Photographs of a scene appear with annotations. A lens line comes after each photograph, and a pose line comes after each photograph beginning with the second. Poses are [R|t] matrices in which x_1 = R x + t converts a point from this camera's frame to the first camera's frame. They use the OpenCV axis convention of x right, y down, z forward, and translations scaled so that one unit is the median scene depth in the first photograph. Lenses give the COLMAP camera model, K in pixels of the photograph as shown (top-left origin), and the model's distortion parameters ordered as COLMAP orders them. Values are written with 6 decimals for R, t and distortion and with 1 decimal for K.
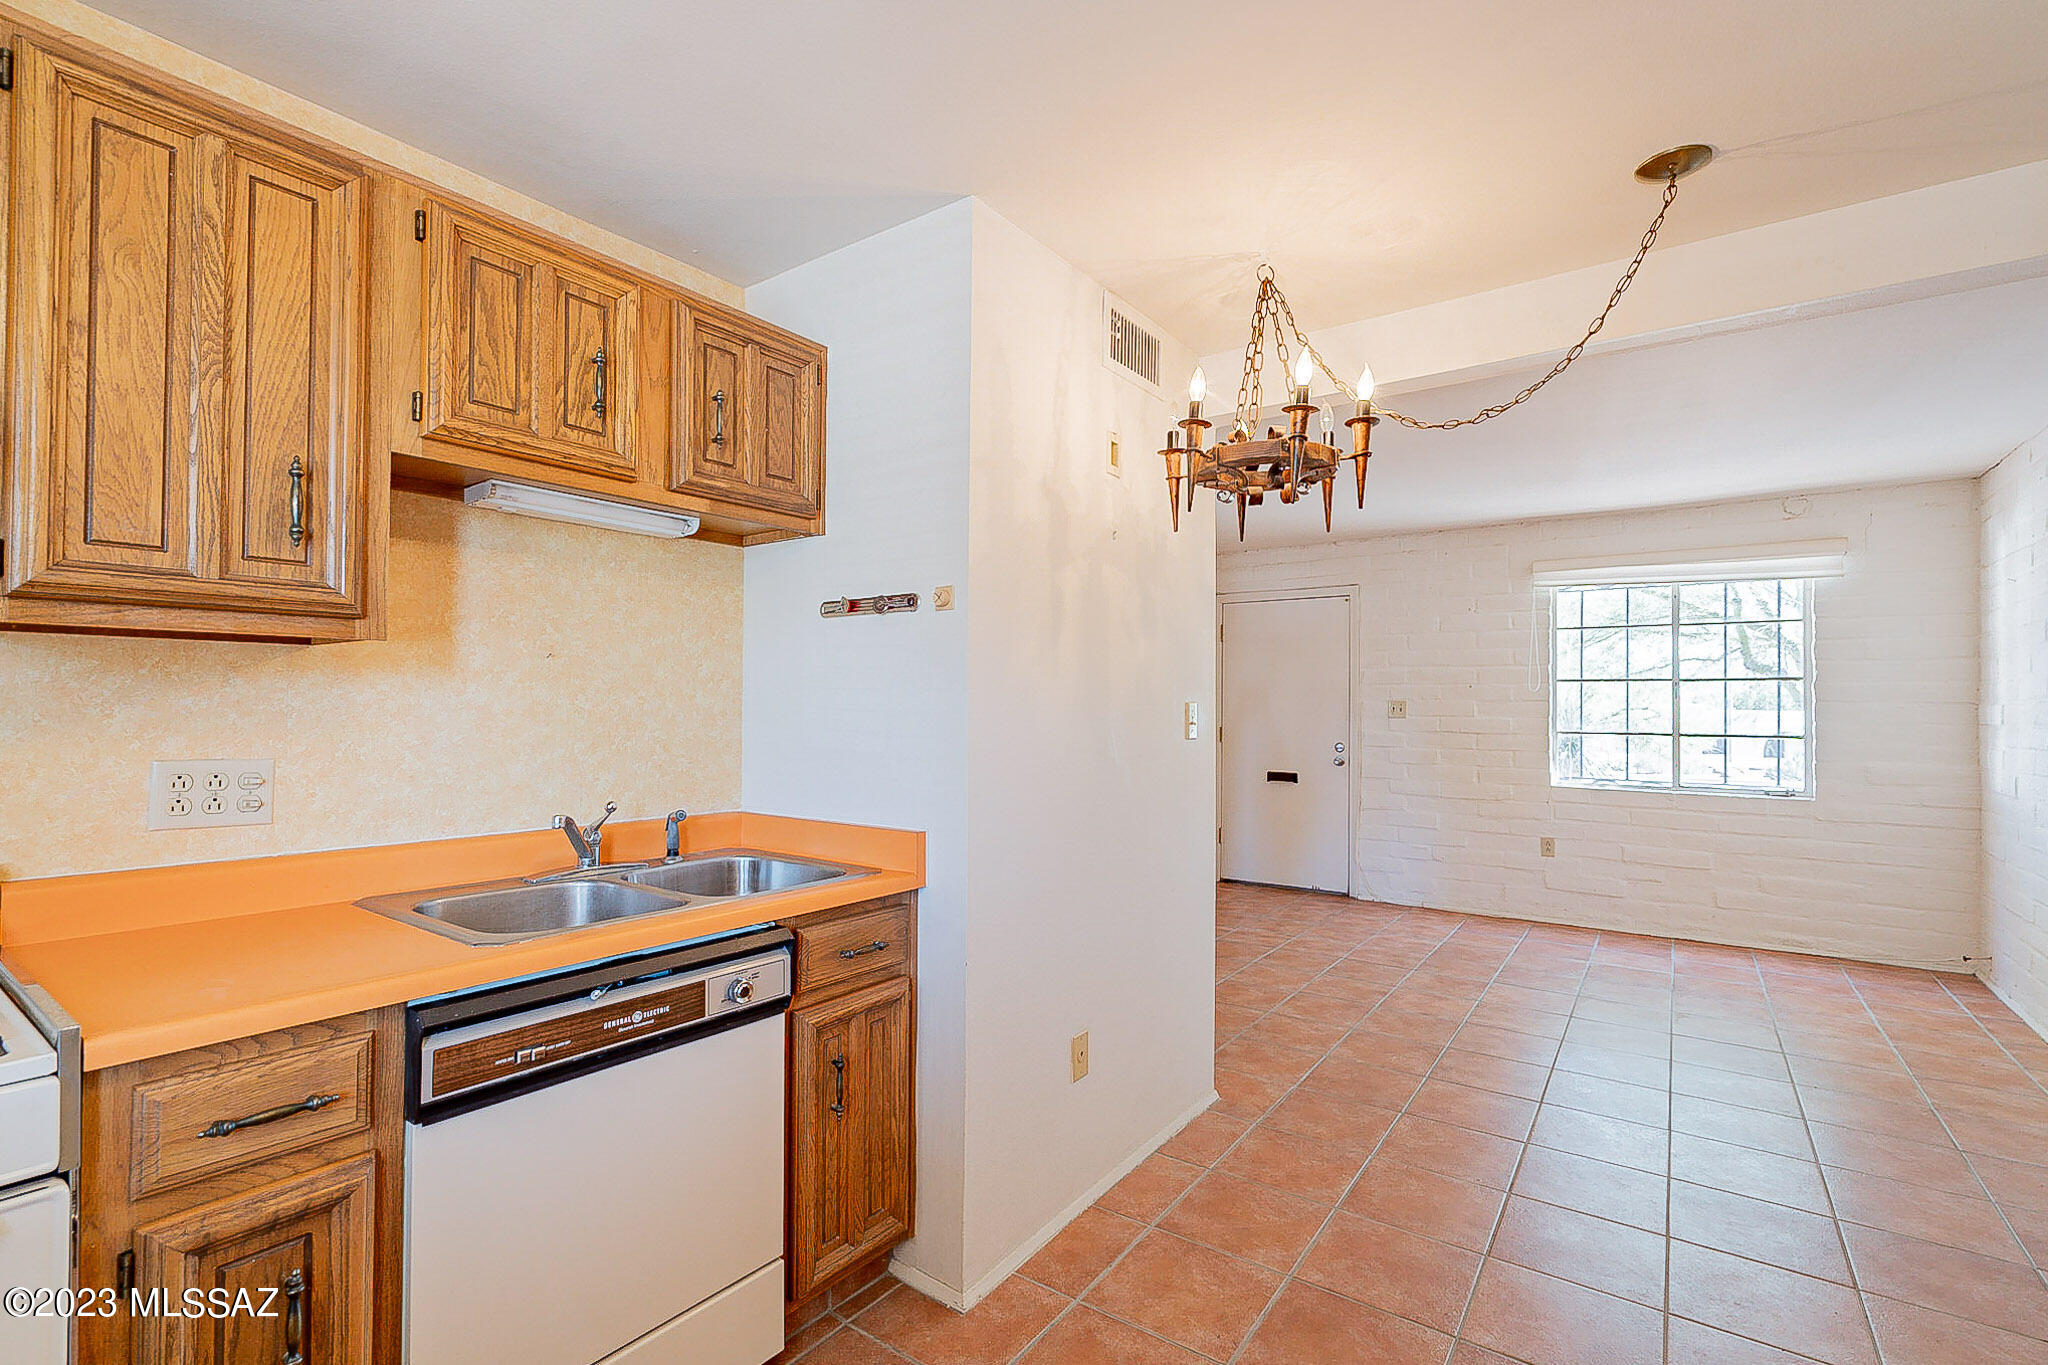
lens RADIAL K [[922.3, 0, 1020.7], [0, 922.3, 692.2], [0, 0, 1]] dist [-0.000965, 0.000181]
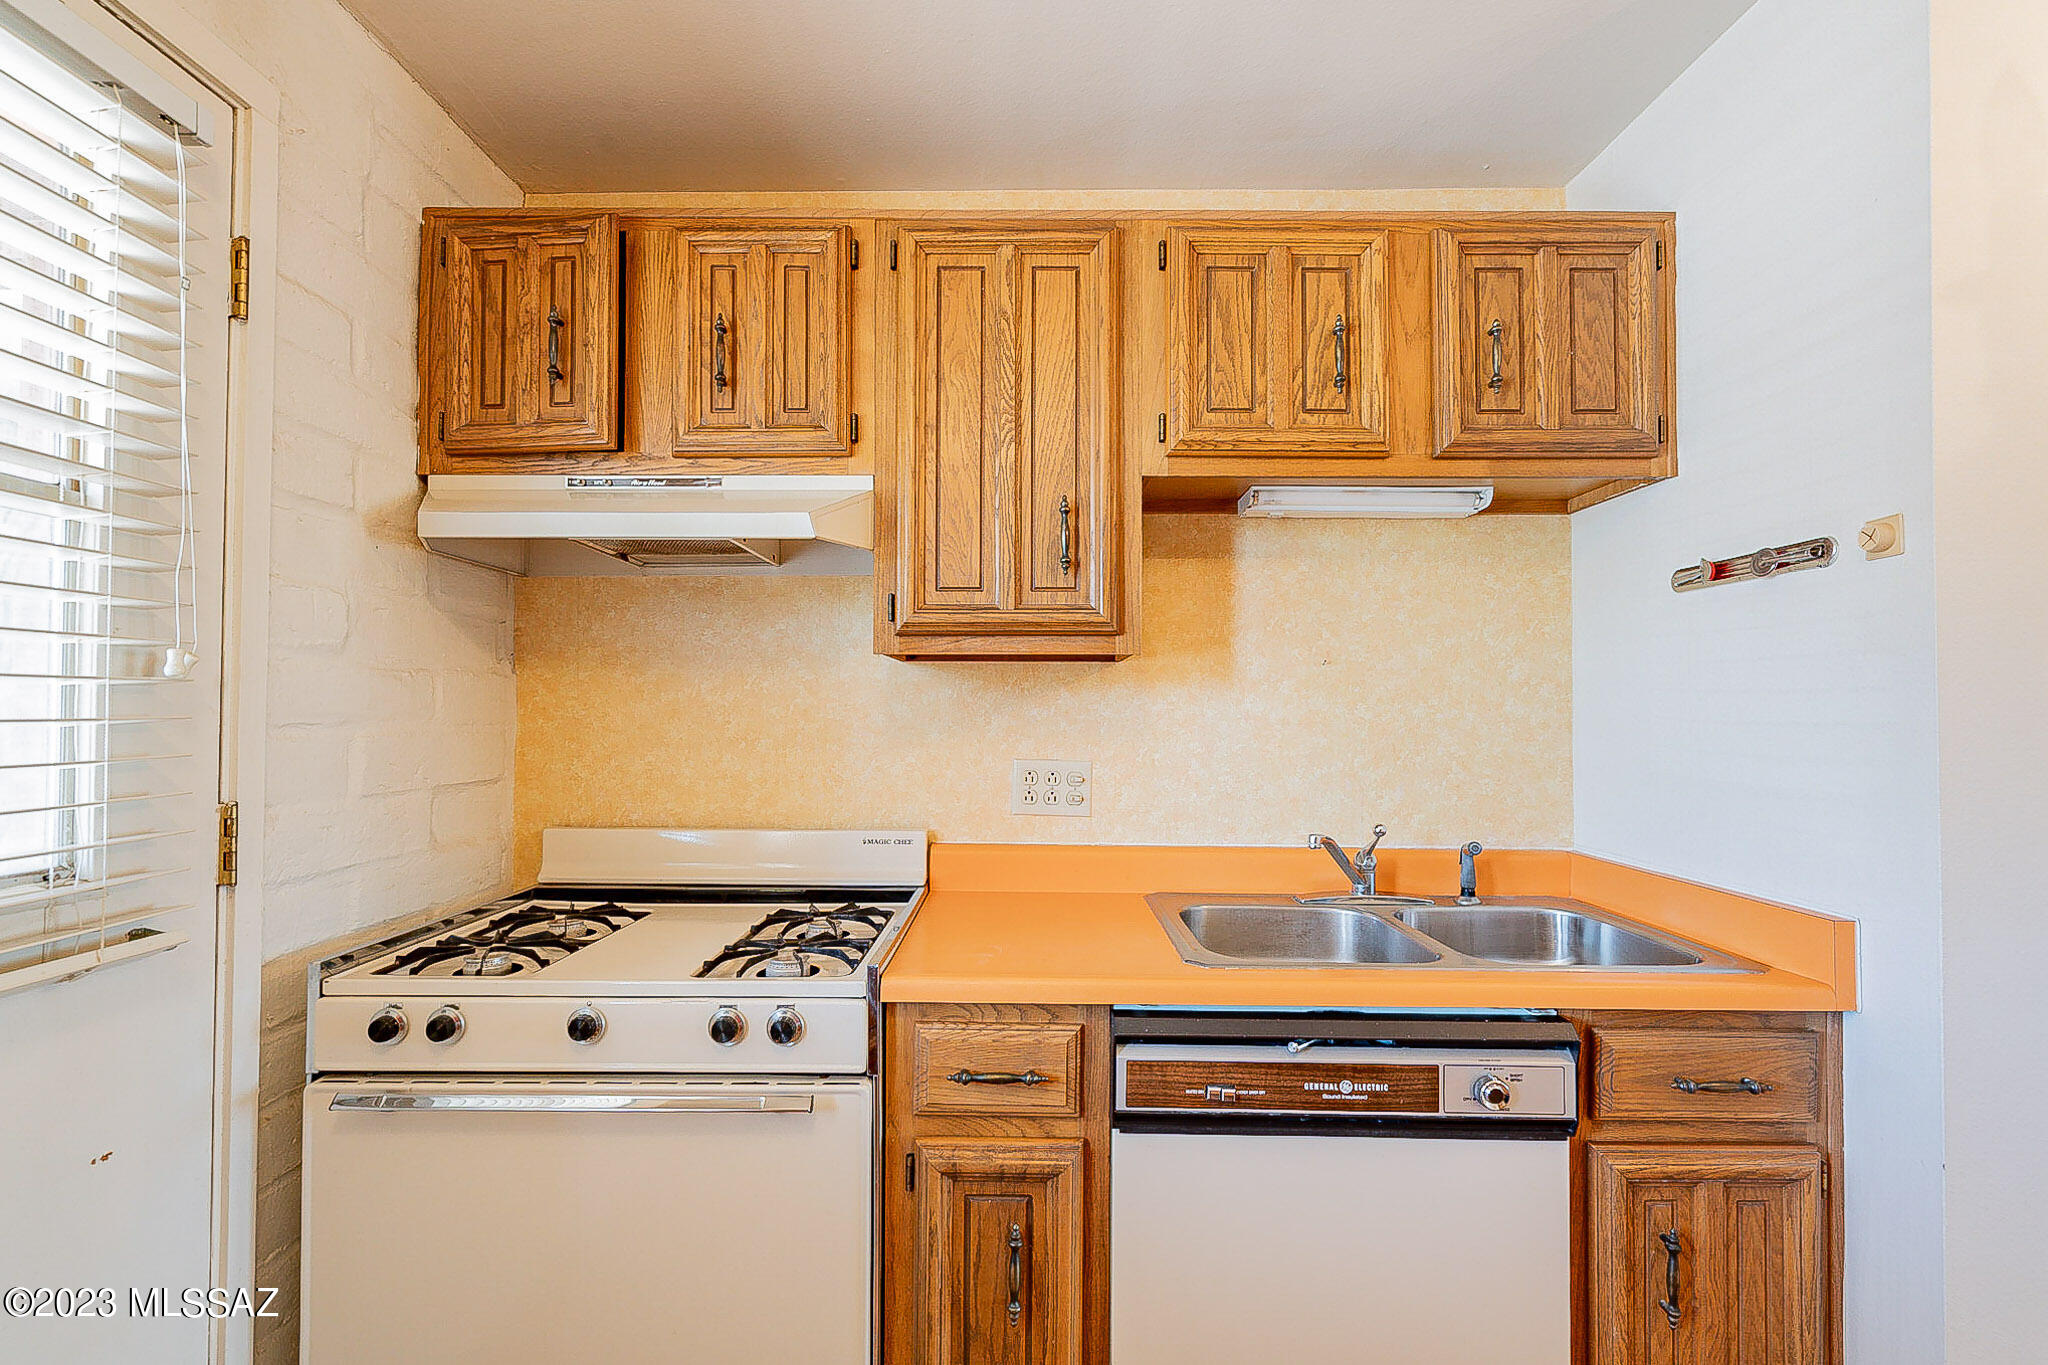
lens RADIAL K [[931.5, 0, 1024.7], [0, 931.5, 691.9], [0, 0, 1]] dist [-0.004859, 0.000943]
pose [[0.590132, -0.019925, -0.807061, 0.085987], [0.010685, 0.999801, -0.016871, 0.003724], [0.807236, 0.001333, 0.590227, 0.224167]]
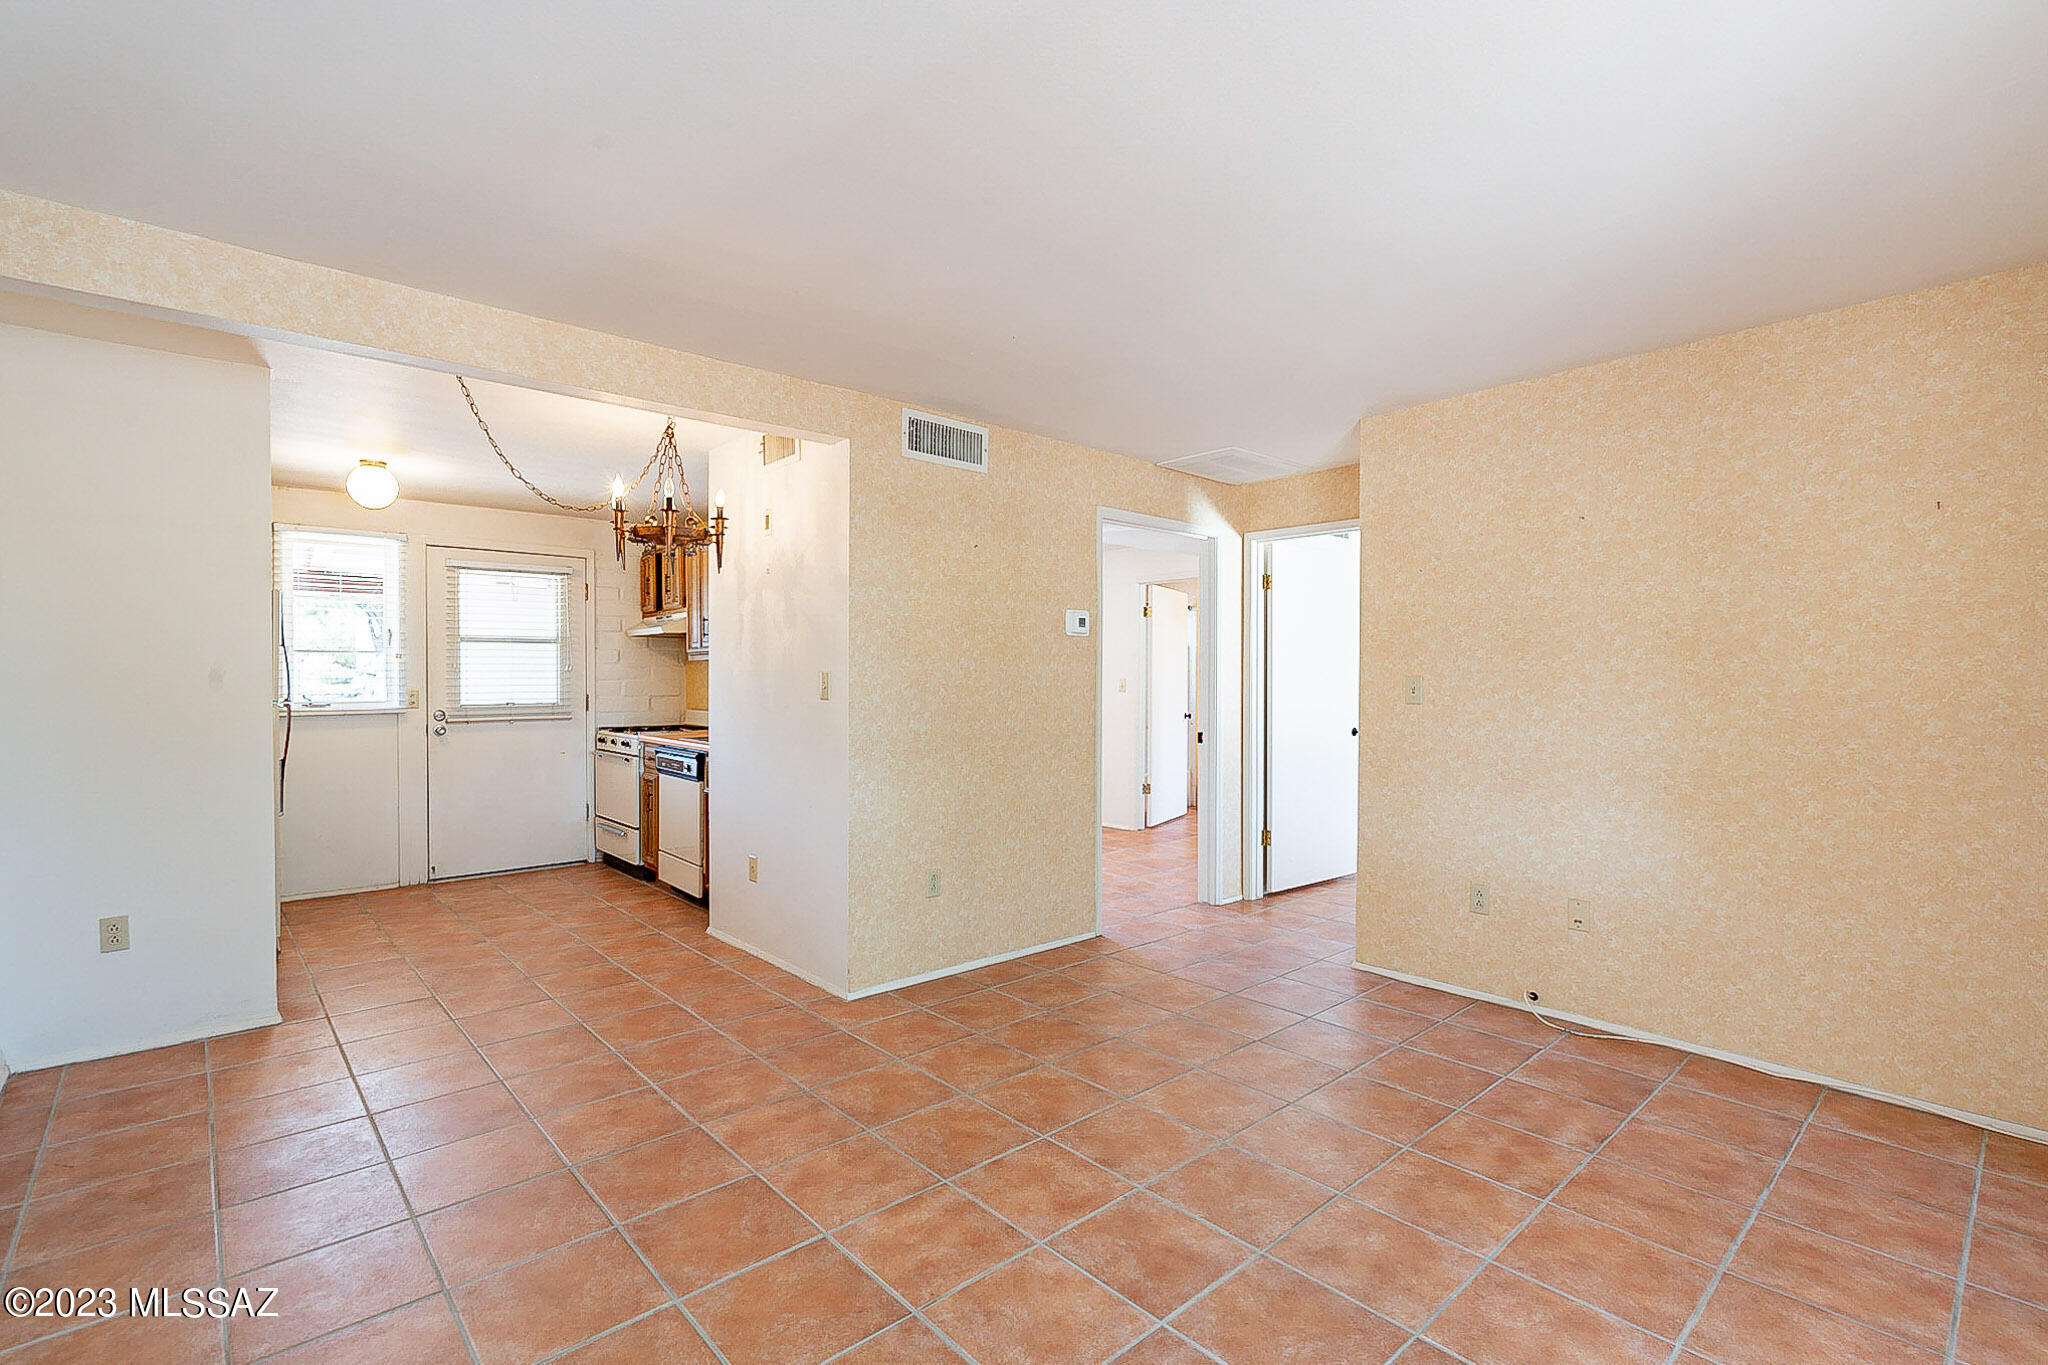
lens RADIAL K [[917.4, 0, 991.9], [0, 917.4, 688.4], [0, 0, 1]] dist [0.000113, 0.000255]
pose [[-0.229302, 0.005777, -0.973338, 2.300036], [0.014556, 0.999891, 0.002506, 0.059010], [0.973246, -0.013593, -0.229361, 2.525646]]
